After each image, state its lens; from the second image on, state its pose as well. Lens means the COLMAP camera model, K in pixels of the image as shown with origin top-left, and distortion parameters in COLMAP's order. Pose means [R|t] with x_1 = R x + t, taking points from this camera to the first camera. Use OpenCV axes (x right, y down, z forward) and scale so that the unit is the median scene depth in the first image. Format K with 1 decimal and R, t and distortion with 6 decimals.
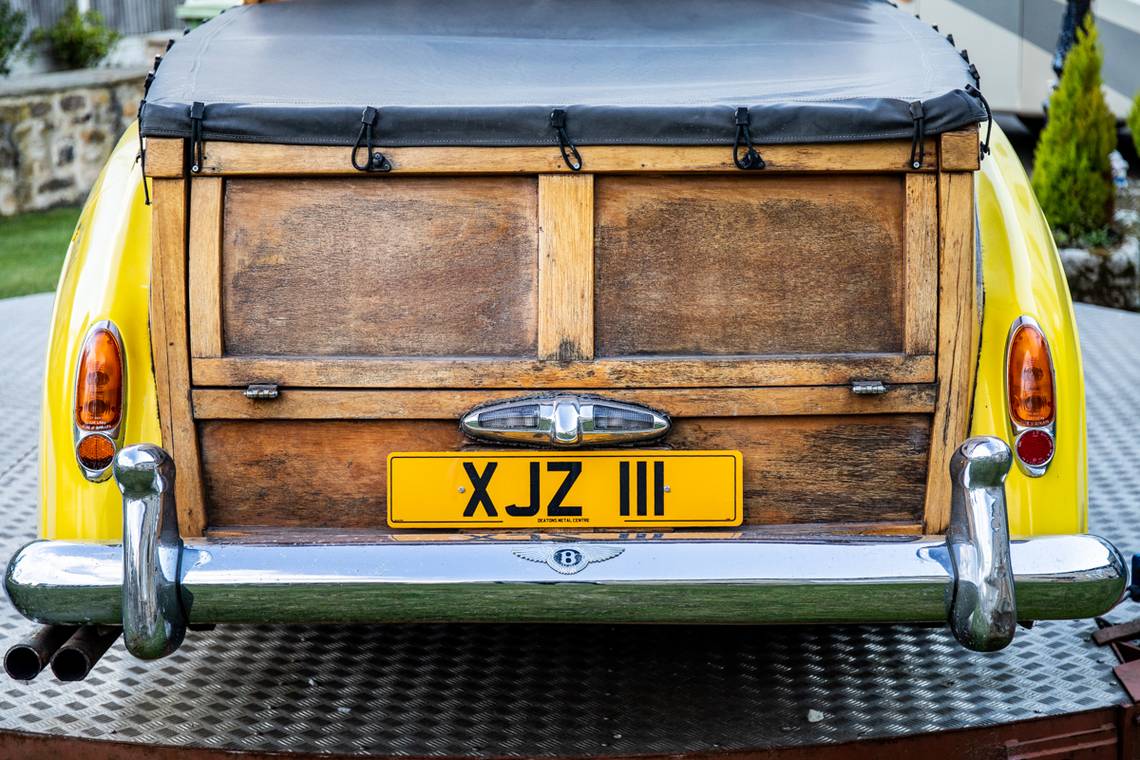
lens RADIAL K [[1737.9, 0, 570.0], [0, 1737.9, 380.0], [0, 0, 1]] dist [0.034206, 0.143119]
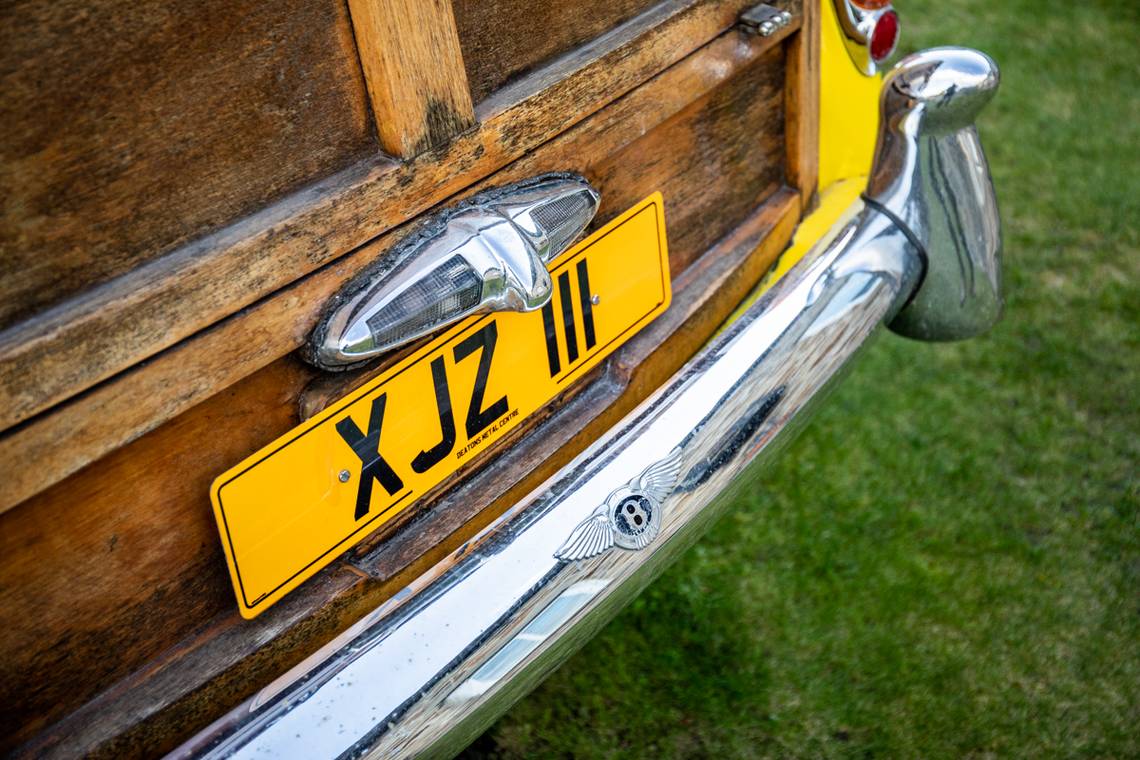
lens RADIAL K [[1581.2, 0, 570.2], [0, 1581.2, 366.5], [0, 0, 1]] dist [0.014927, 0.102573]
pose [[0.613028, -0.426541, 0.665026, -0.297402], [0.126888, 0.883967, 0.450001, -0.148884], [-0.779805, -0.191480, 0.596019, 0.696732]]
